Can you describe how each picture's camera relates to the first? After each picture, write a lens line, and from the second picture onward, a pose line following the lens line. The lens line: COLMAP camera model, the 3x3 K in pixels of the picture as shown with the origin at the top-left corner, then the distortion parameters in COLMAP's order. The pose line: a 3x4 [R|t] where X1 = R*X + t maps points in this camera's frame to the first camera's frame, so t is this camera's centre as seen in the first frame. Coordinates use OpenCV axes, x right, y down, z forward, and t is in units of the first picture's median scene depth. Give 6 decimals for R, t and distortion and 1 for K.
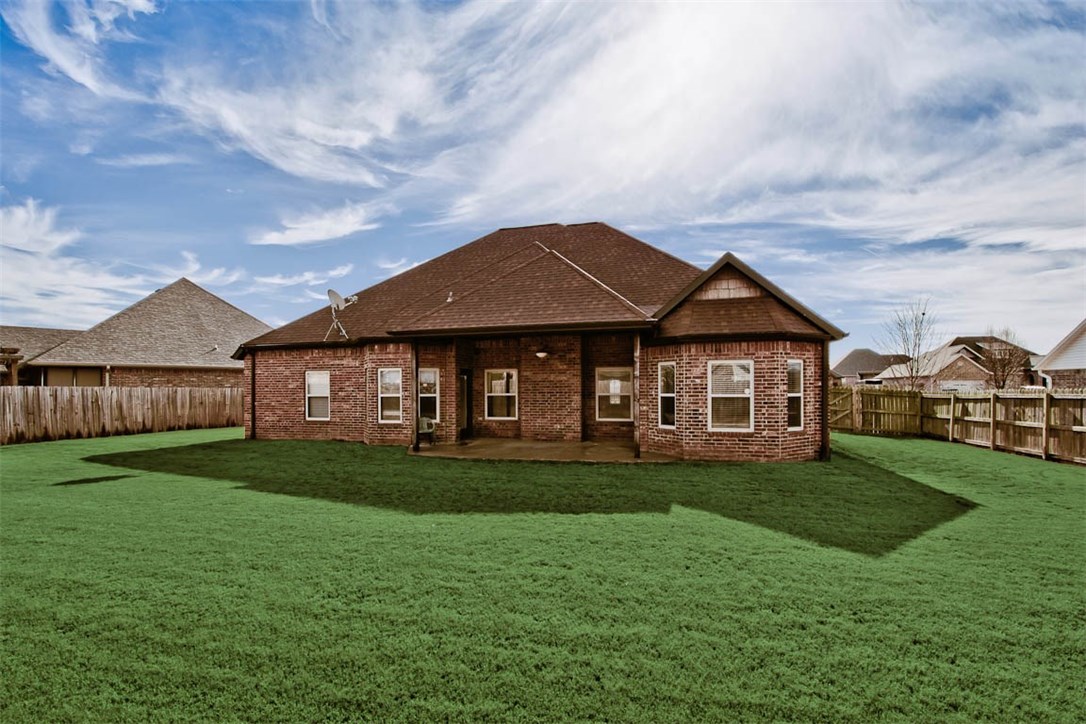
lens RADIAL K [[500.8, 0, 546.8], [0, 500.8, 379.0], [0, 0, 1]] dist [0.000045, -0.000411]
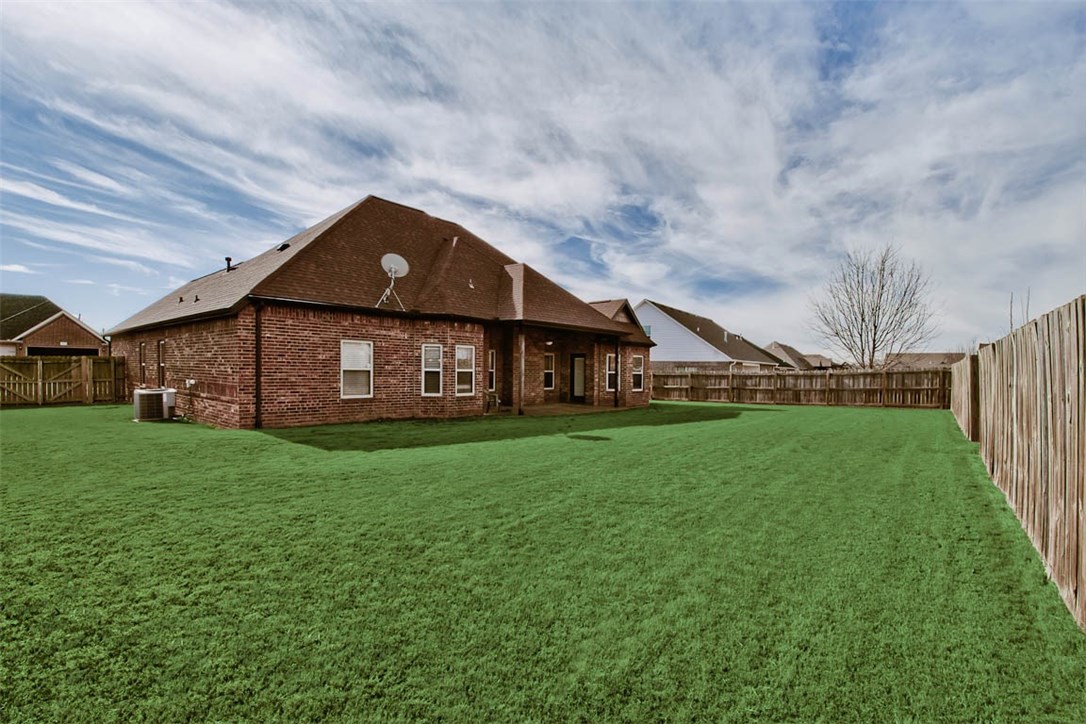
lens RADIAL K [[500.8, 0, 546.8], [0, 500.8, 379.0], [0, 0, 1]] dist [0.000045, -0.000411]
pose [[0.407038, -0.008393, 0.913373, -1.119345], [-0.045979, 0.998502, 0.029665, 0.009698], [-0.912253, -0.054071, 0.406042, 0.358418]]
